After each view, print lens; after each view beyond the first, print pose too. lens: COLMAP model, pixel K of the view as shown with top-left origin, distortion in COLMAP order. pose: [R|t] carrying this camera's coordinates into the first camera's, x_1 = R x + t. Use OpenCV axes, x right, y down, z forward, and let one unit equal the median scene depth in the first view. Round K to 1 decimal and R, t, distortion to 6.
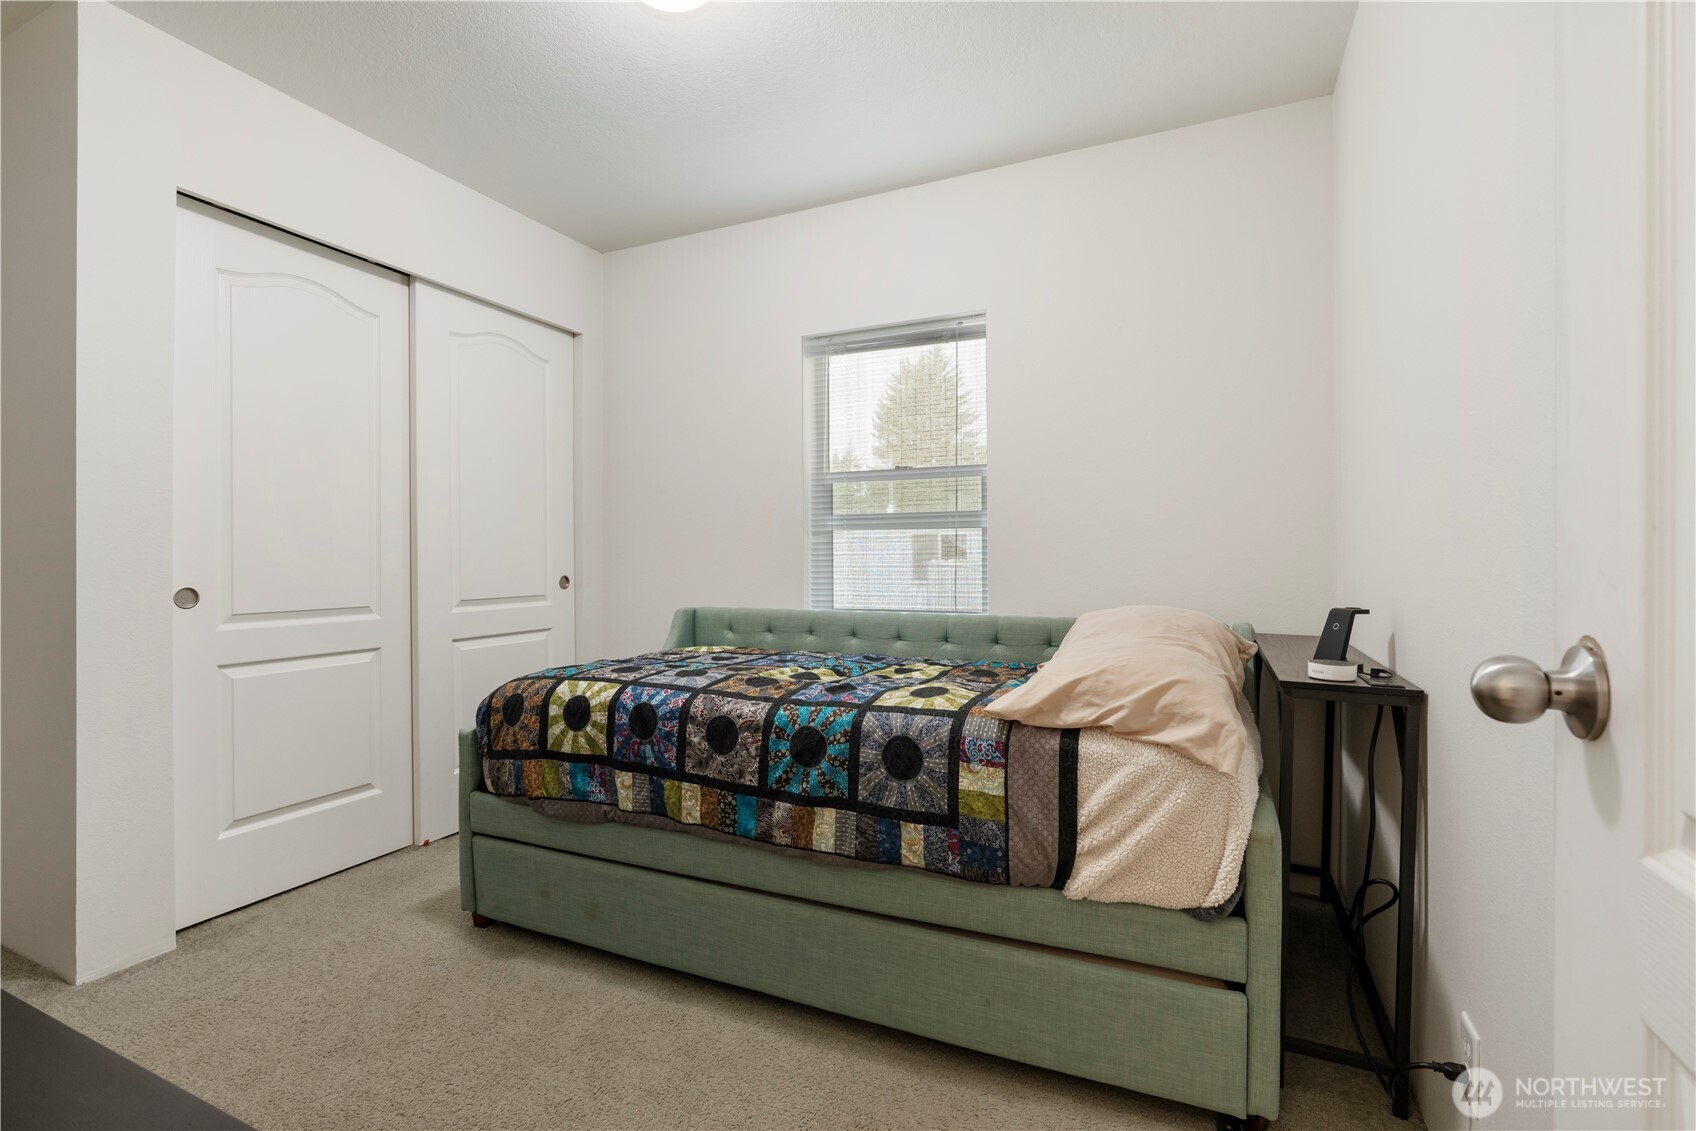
lens RADIAL K [[776.7, 0, 855.1], [0, 776.7, 559.7], [0, 0, 1]] dist [-0.008452, 0.001849]
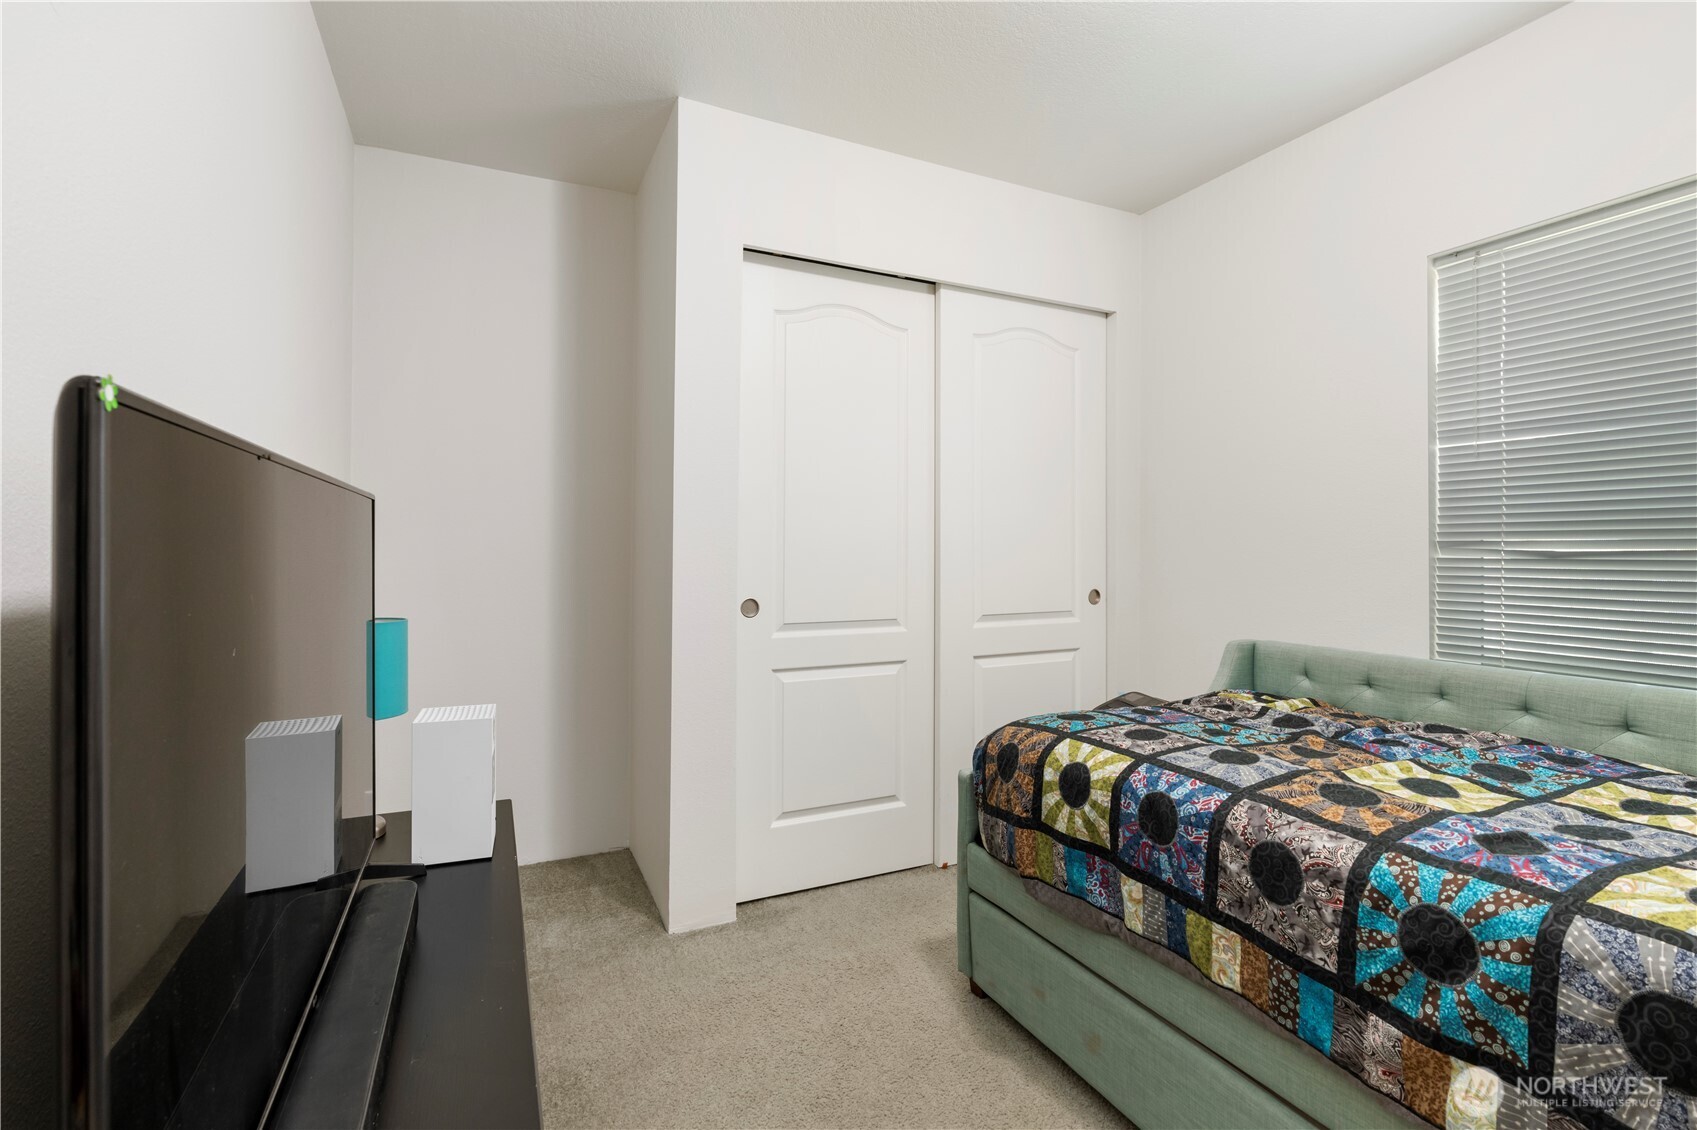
lens RADIAL K [[777.1, 0, 858.3], [0, 777.1, 540.6], [0, 0, 1]] dist [-0.008452, 0.001849]
pose [[0.764661, 0.004903, -0.644414, -0.018265], [-0.009616, 0.999947, -0.003802, -0.046636], [0.644361, 0.009104, 0.764668, 0.245070]]
